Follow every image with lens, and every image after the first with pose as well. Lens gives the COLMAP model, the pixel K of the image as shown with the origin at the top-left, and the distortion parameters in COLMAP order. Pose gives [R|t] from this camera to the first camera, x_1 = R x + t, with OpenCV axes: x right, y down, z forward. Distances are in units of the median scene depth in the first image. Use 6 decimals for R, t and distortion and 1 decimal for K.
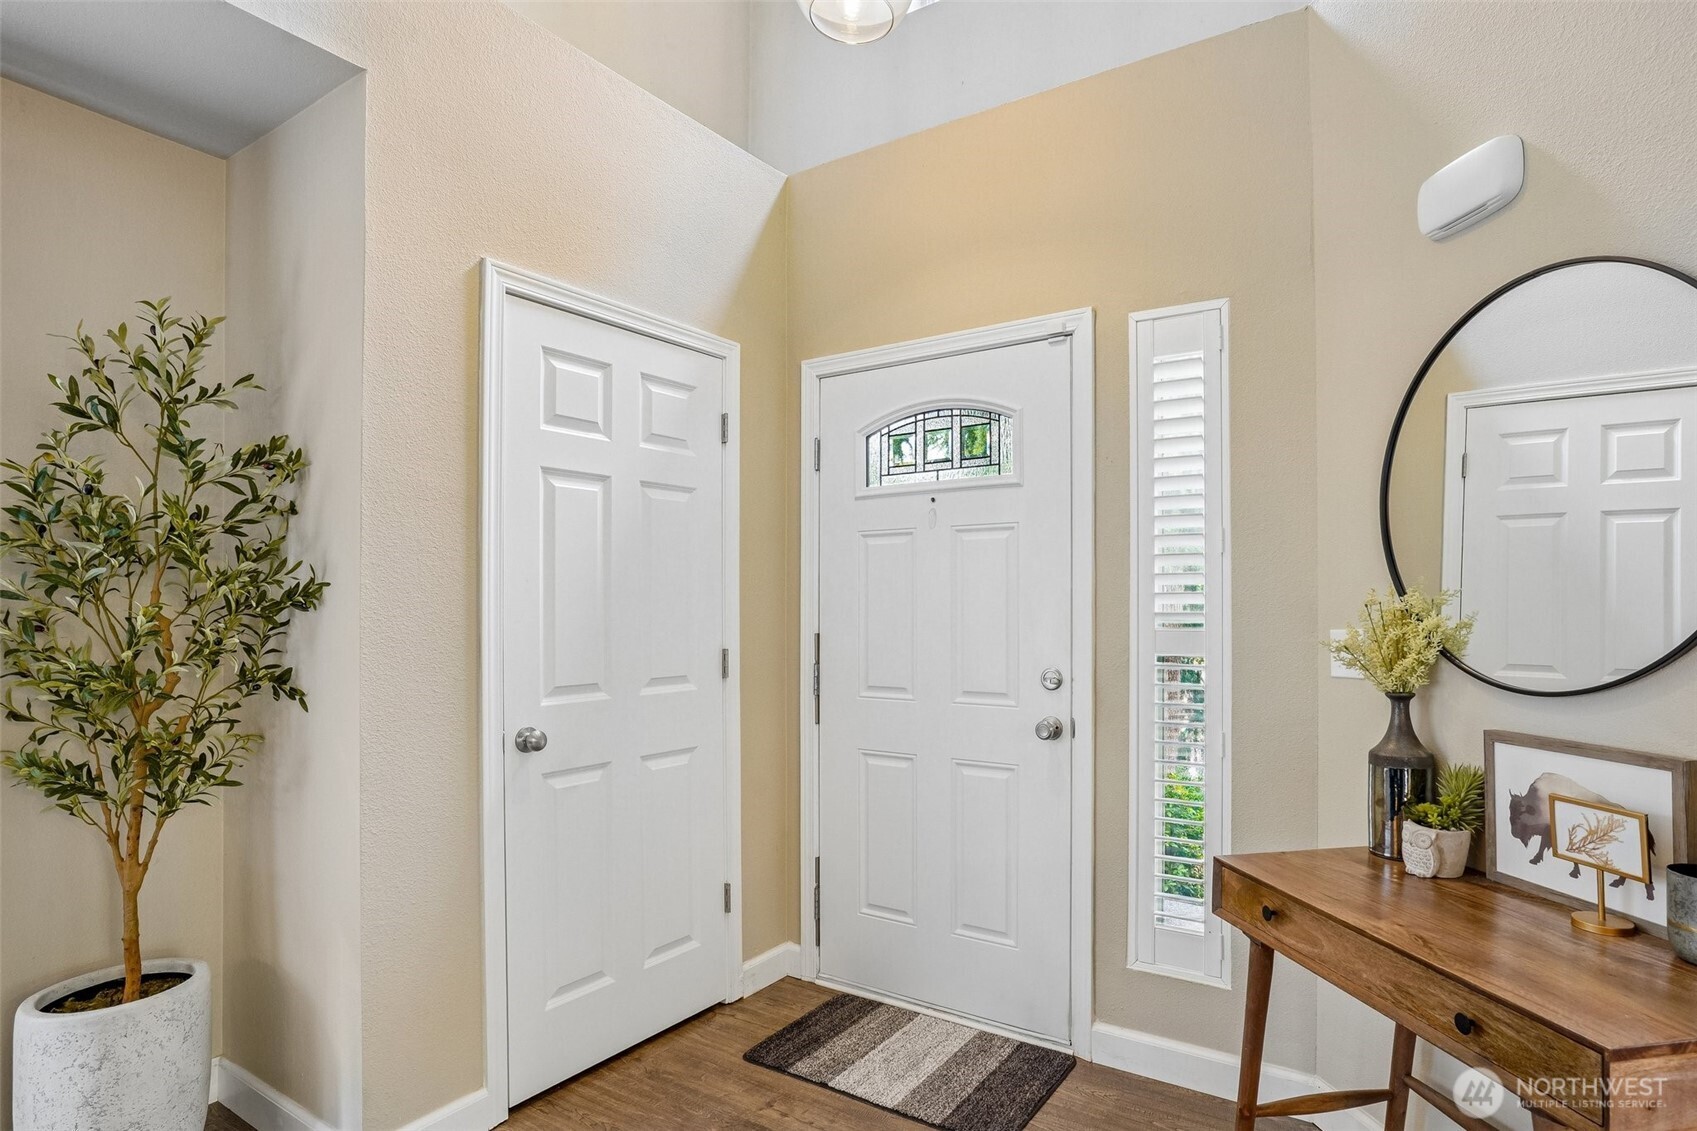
lens RADIAL K [[902.4, 0, 901.5], [0, 902.4, 596.4], [0, 0, 1]] dist [-0.066880, 0.043205]
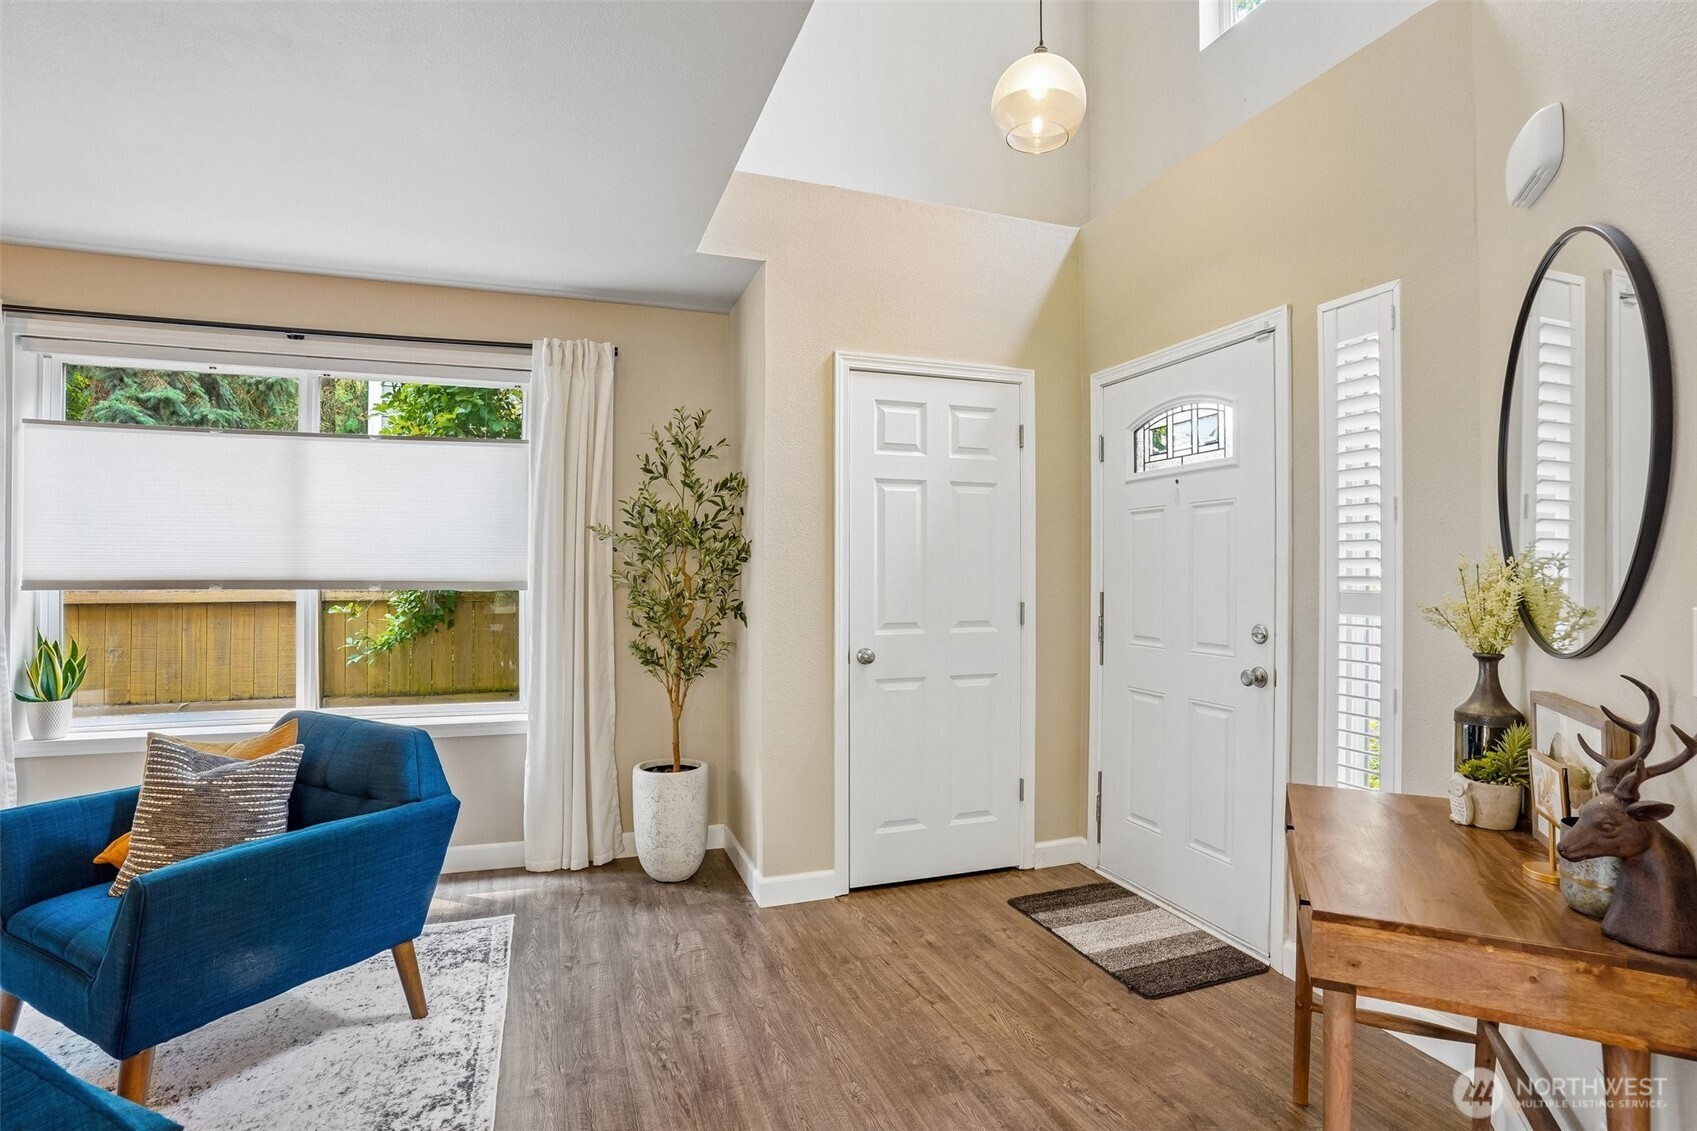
lens RADIAL K [[838.4, 0, 848.3], [0, 838.4, 567.0], [0, 0, 1]] dist [-0.081821, 0.037870]
pose [[0.790380, -0.000414, -0.612616, 0.460731], [0.003276, 0.999988, 0.003550, 0.001149], [0.612608, -0.004813, 0.790373, -0.169950]]
